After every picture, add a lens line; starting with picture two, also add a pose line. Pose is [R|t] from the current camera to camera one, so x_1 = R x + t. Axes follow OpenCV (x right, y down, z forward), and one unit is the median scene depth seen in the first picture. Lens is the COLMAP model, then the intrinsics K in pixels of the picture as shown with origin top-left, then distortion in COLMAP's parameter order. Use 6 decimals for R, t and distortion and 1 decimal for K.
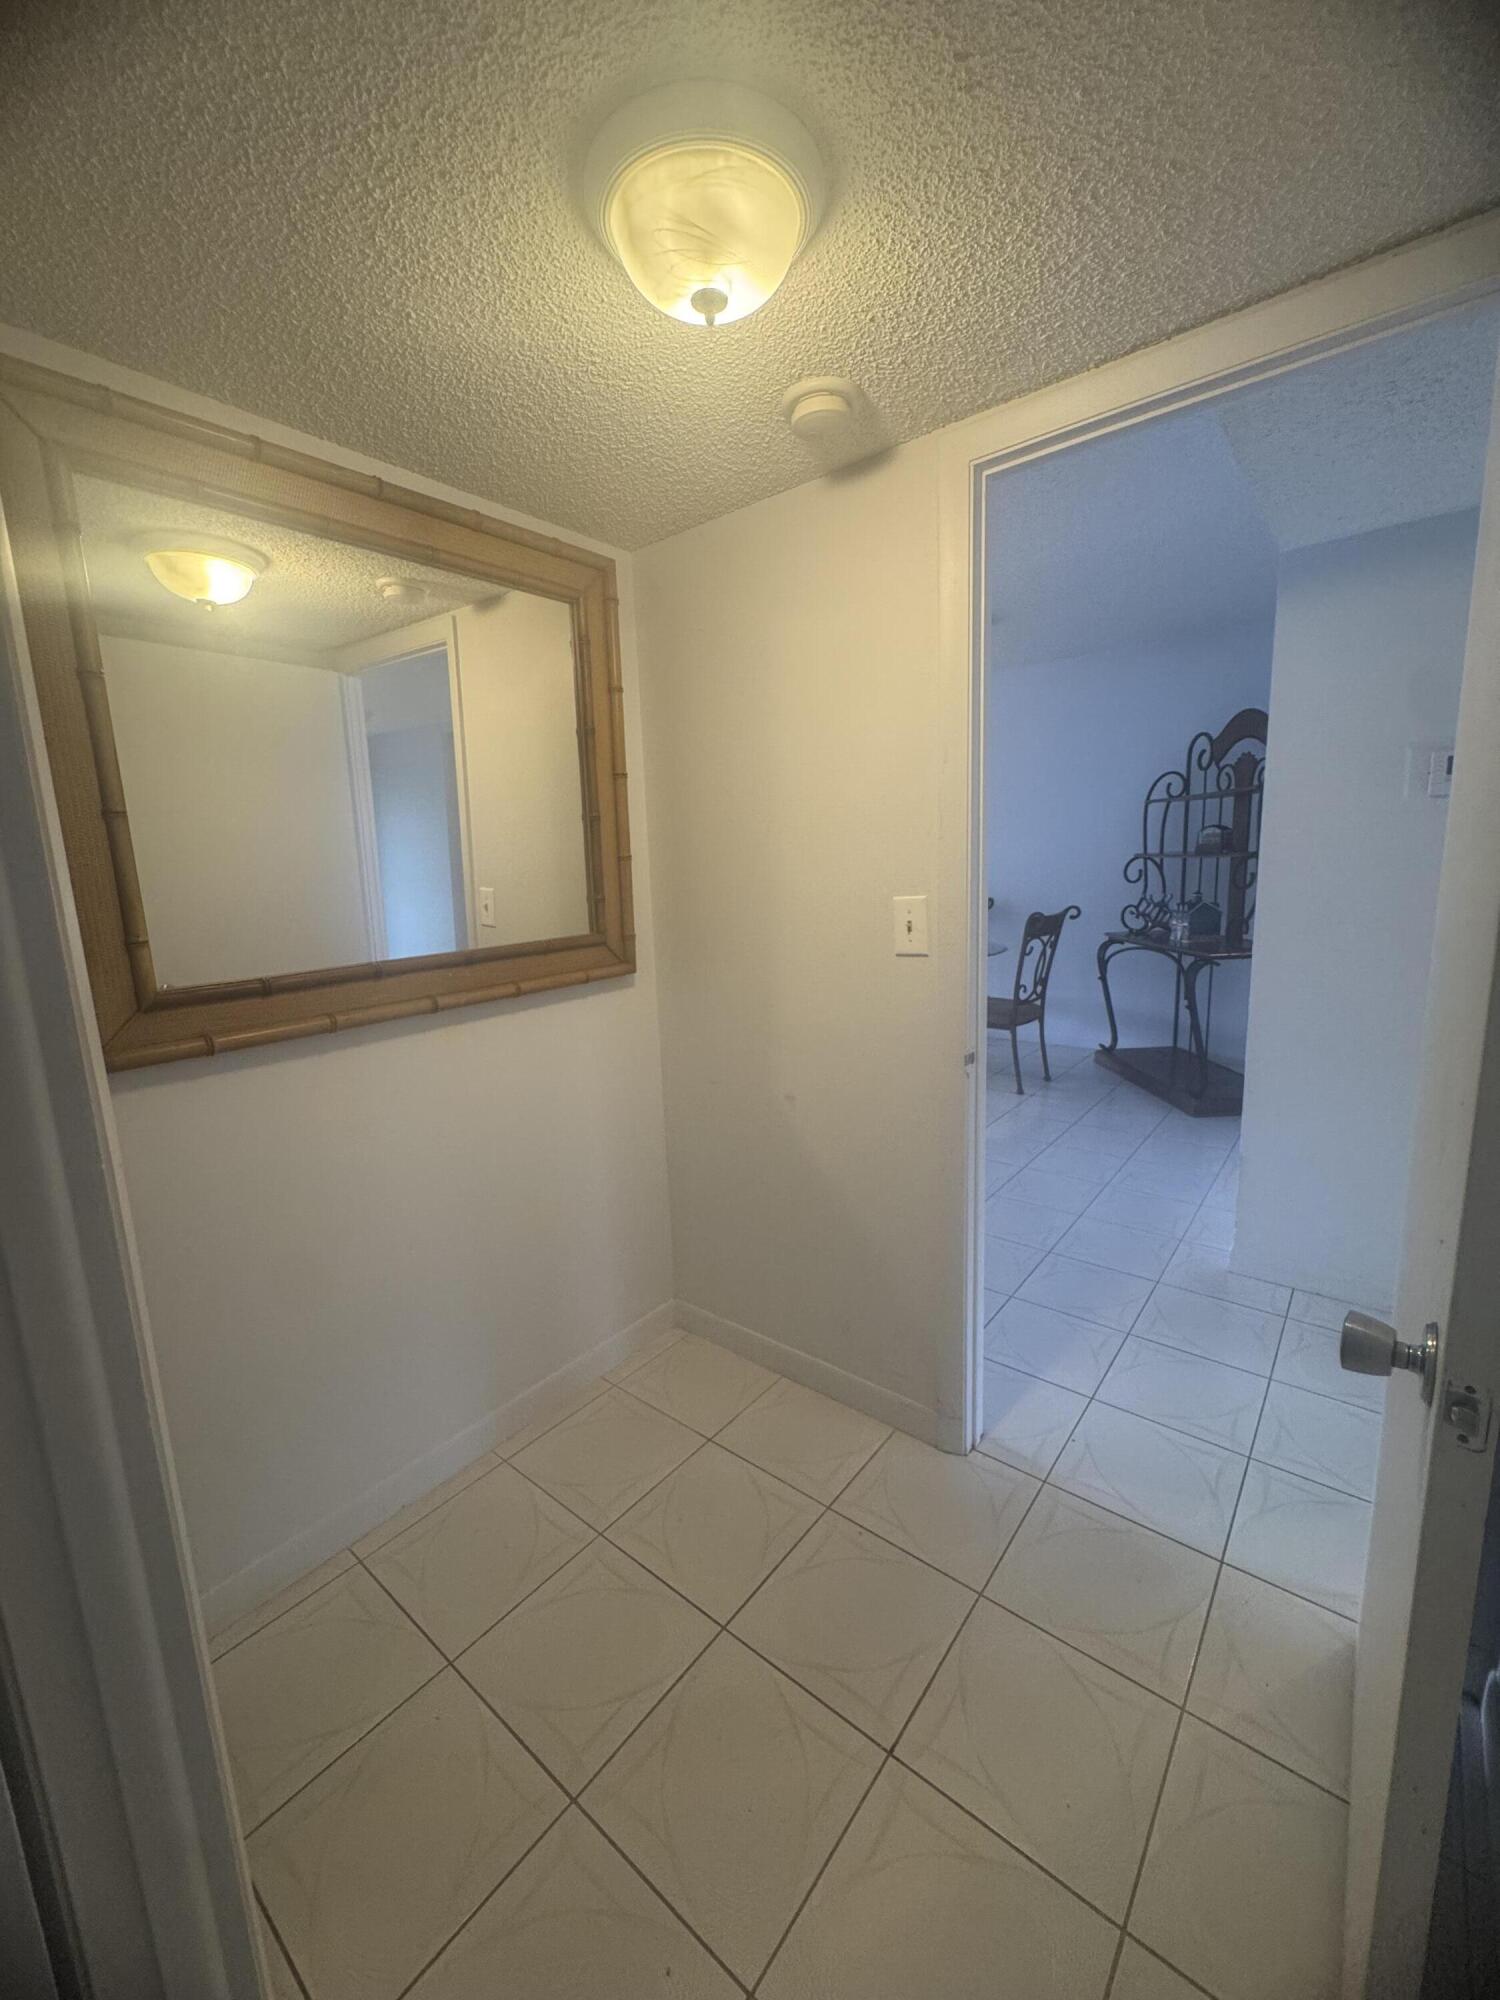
lens RADIAL K [[809.9, 0, 750.0], [0, 809.9, 1000.0], [0, 0, 1]] dist [-0.002421, 0.000076]
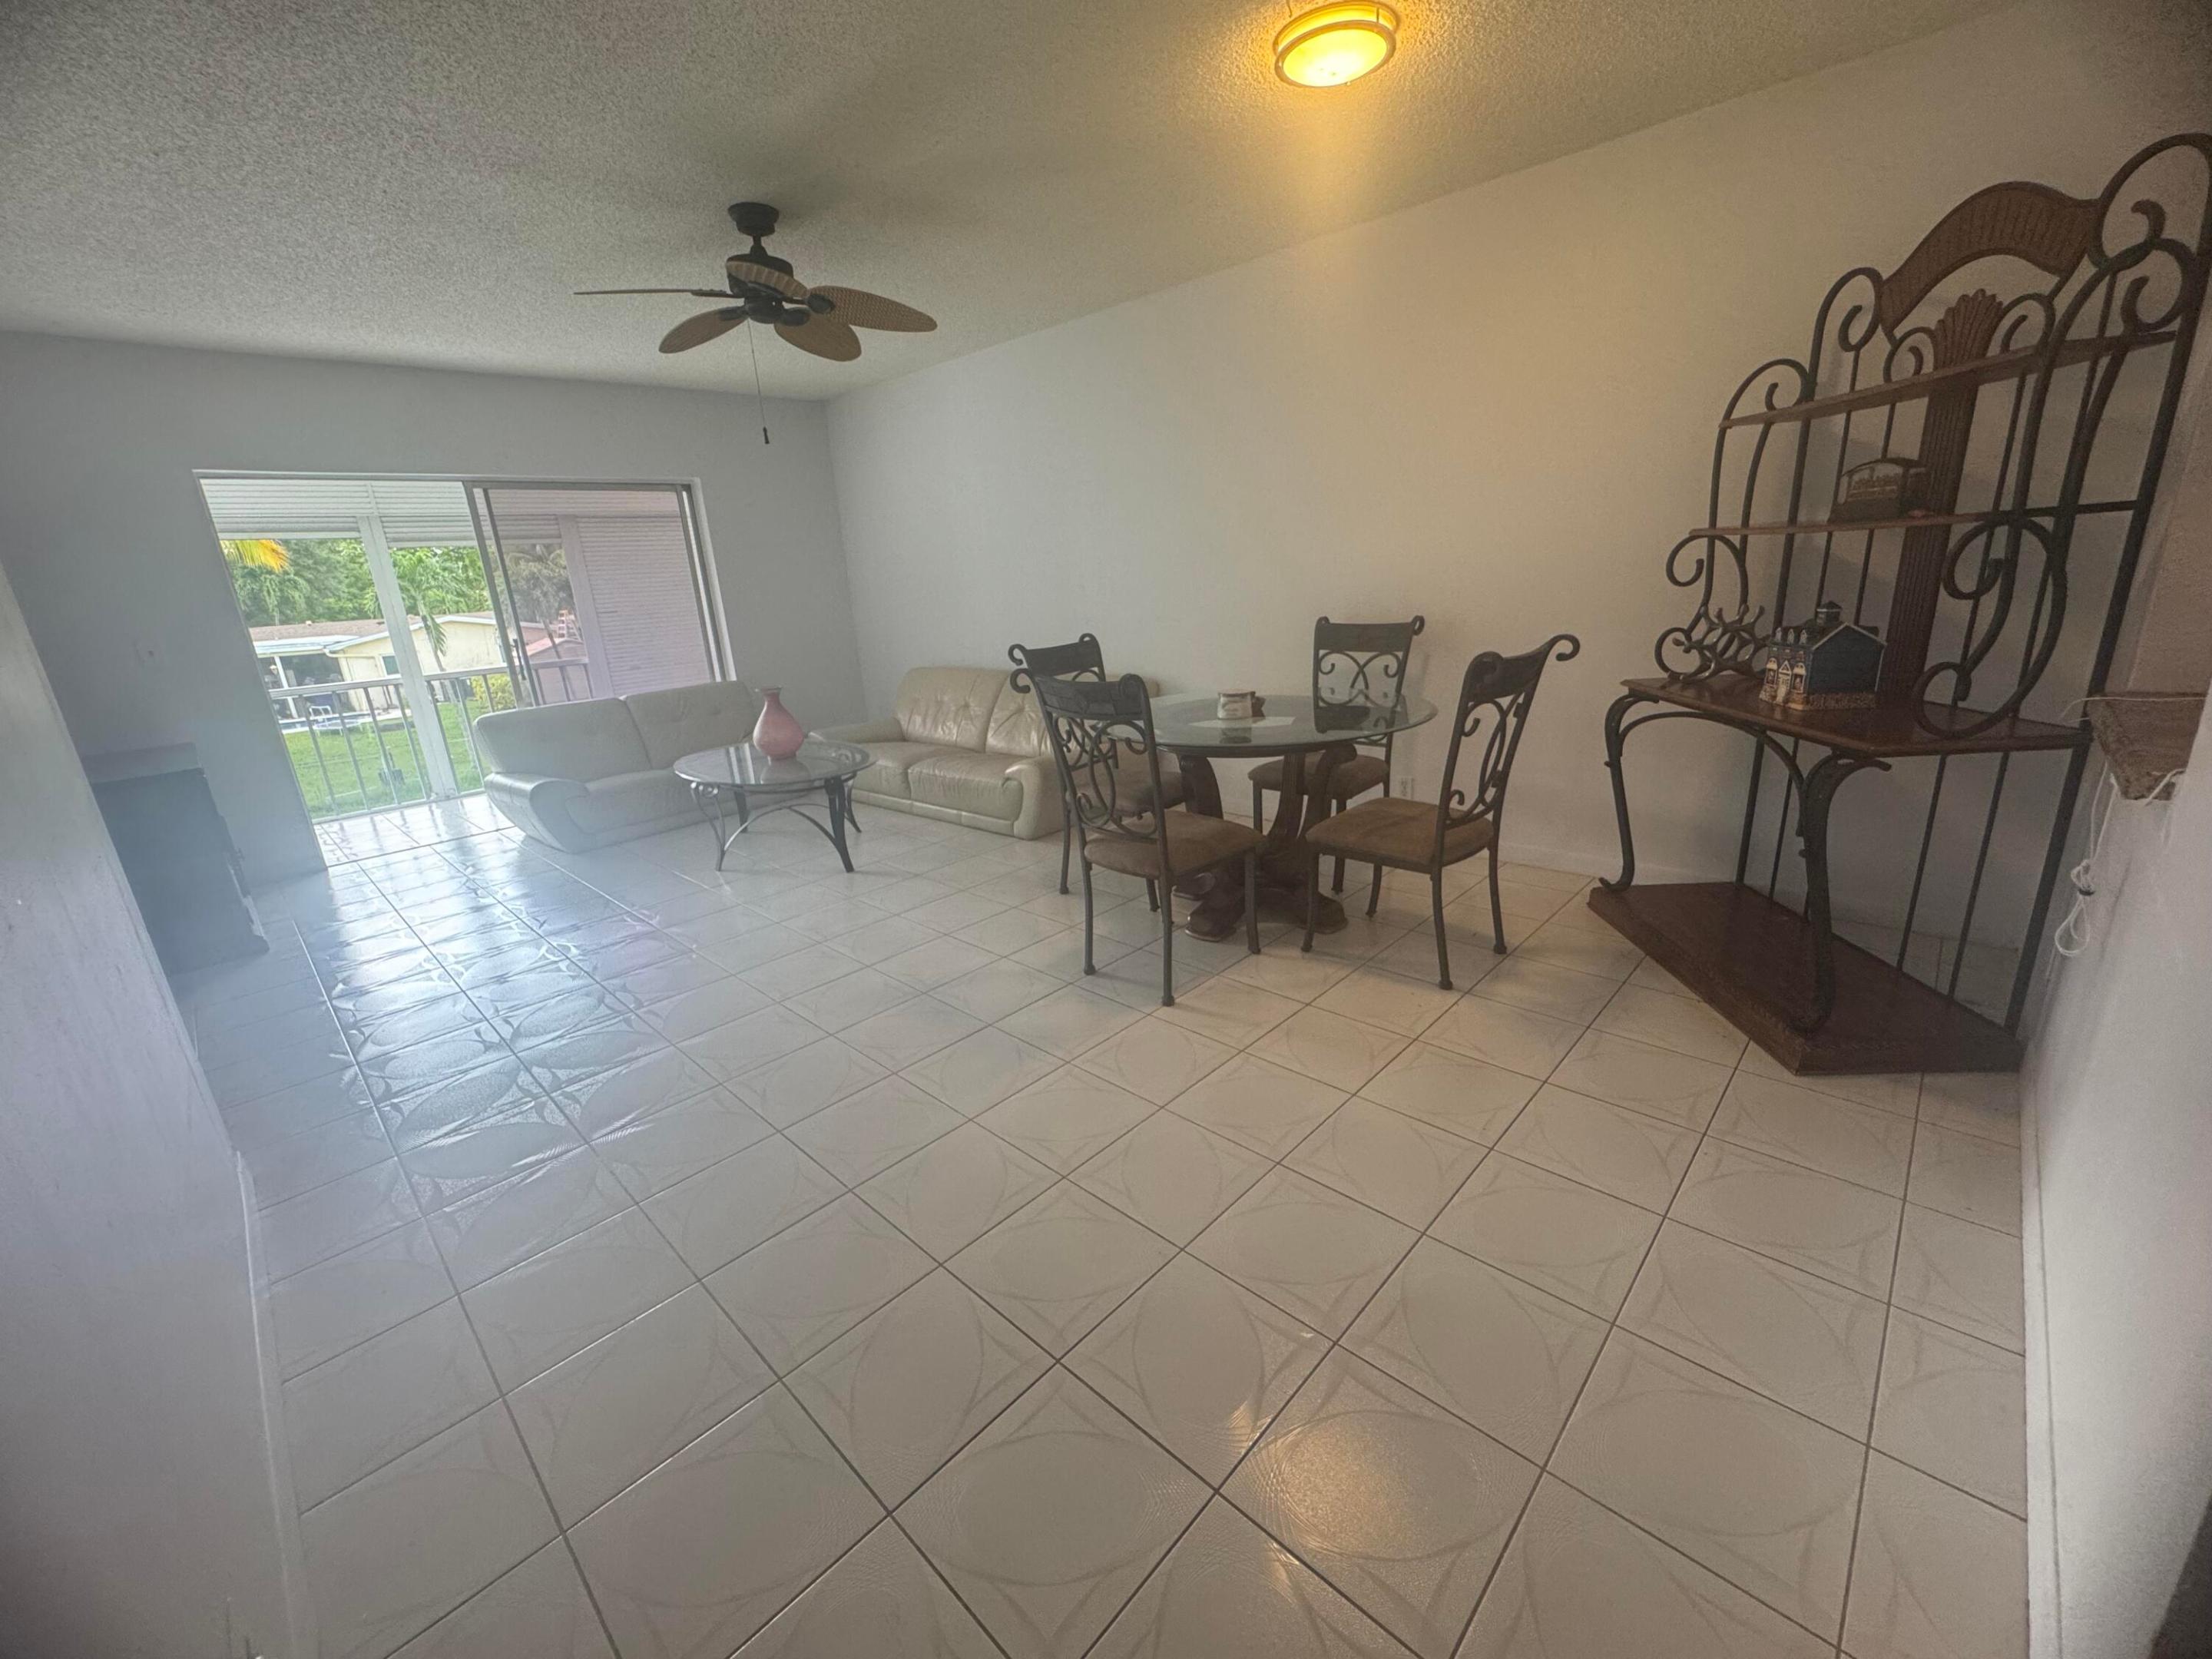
lens RADIAL K [[895.8, 0, 1106.0], [0, 895.8, 829.5], [0, 0, 1]] dist [-0.002421, 0.000076]
pose [[0.996564, 0.002999, -0.082771, 0.150021], [0.006610, 0.993278, 0.115565, -0.058378], [0.082562, -0.115715, 0.989845, 0.383463]]
